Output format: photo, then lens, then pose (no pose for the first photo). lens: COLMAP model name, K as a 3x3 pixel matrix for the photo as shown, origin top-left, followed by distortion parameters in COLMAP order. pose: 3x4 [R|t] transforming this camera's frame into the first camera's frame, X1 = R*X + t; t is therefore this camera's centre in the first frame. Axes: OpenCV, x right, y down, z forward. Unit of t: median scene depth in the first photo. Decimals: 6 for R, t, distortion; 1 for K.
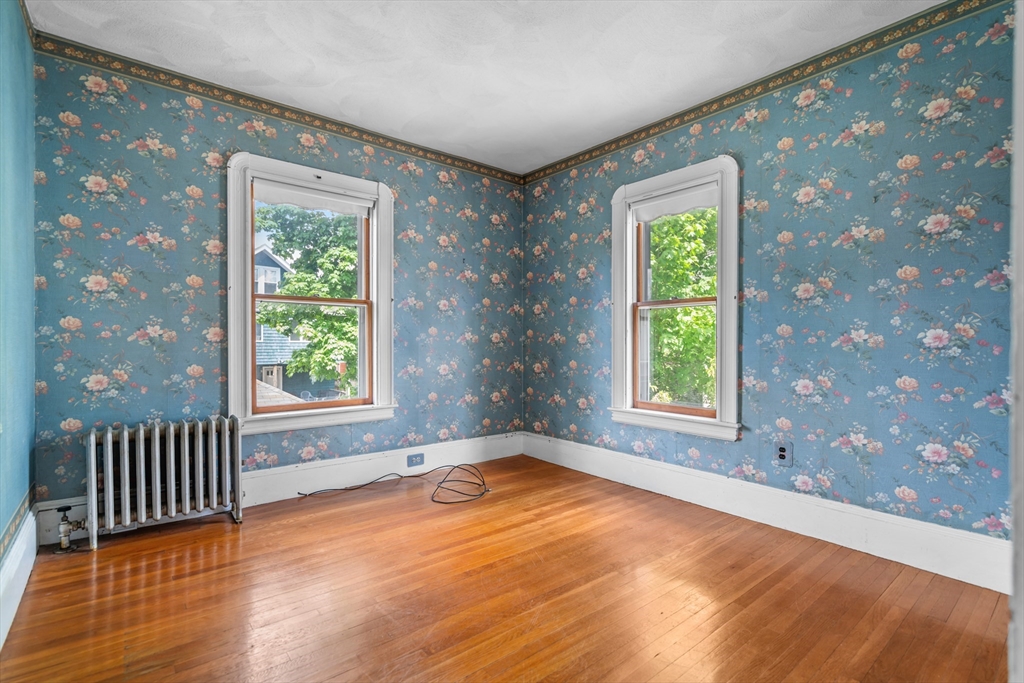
lens RADIAL K [[469.1, 0, 517.0], [0, 469.1, 350.1], [0, 0, 1]] dist [0.002888, 0.000003]
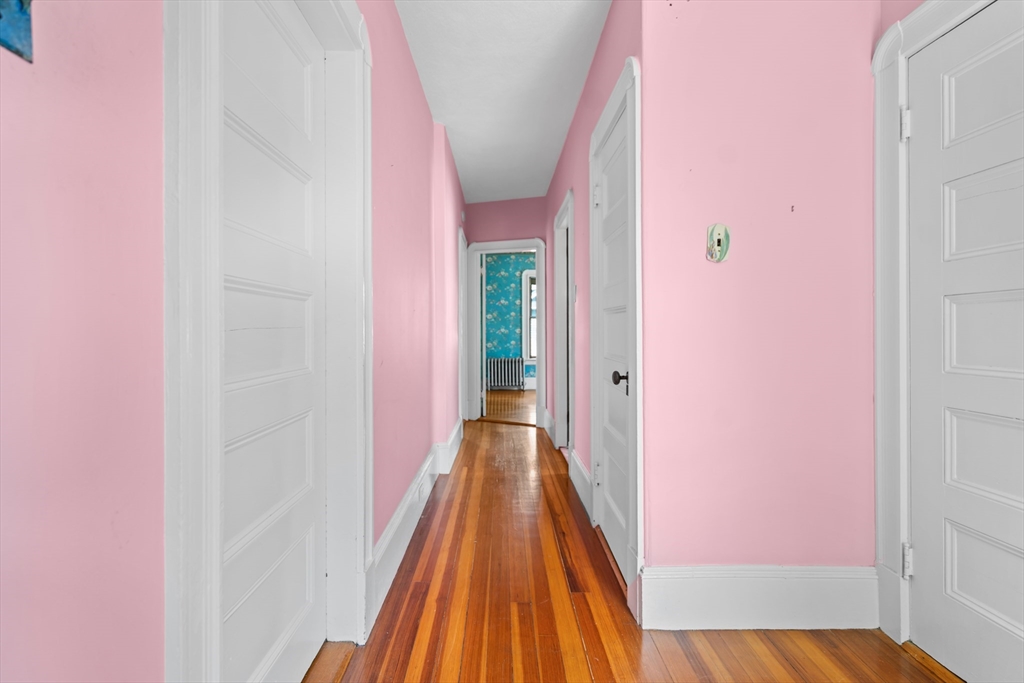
lens RADIAL K [[469.1, 0, 511.9], [0, 469.1, 337.0], [0, 0, 1]] dist [0.002888, 0.000003]
pose [[0.796892, 0.000259, -0.604122, 0.781230], [-0.002338, 0.999994, -0.002656, 0.008679], [0.604117, 0.003529, 0.796887, -0.976020]]
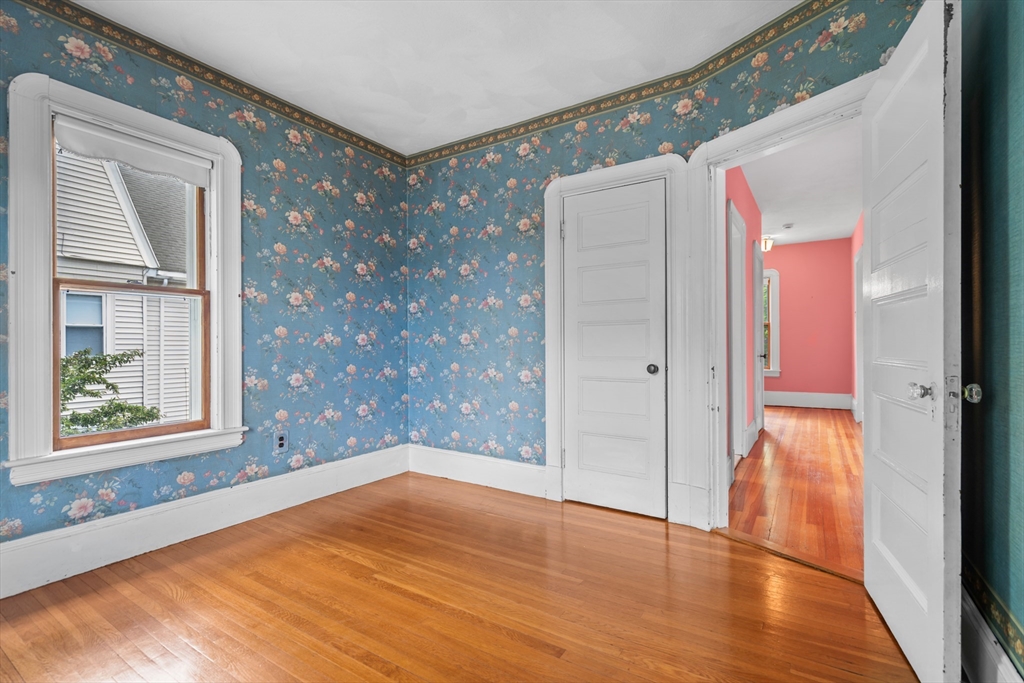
lens RADIAL K [[469.1, 0, 513.1], [0, 469.1, 336.3], [0, 0, 1]] dist [0.002888, 0.000003]
pose [[-0.297870, 0.005376, 0.954591, -0.686113], [0.008866, 0.999957, -0.002865, -0.023446], [-0.954565, 0.007610, -0.297905, 0.835163]]
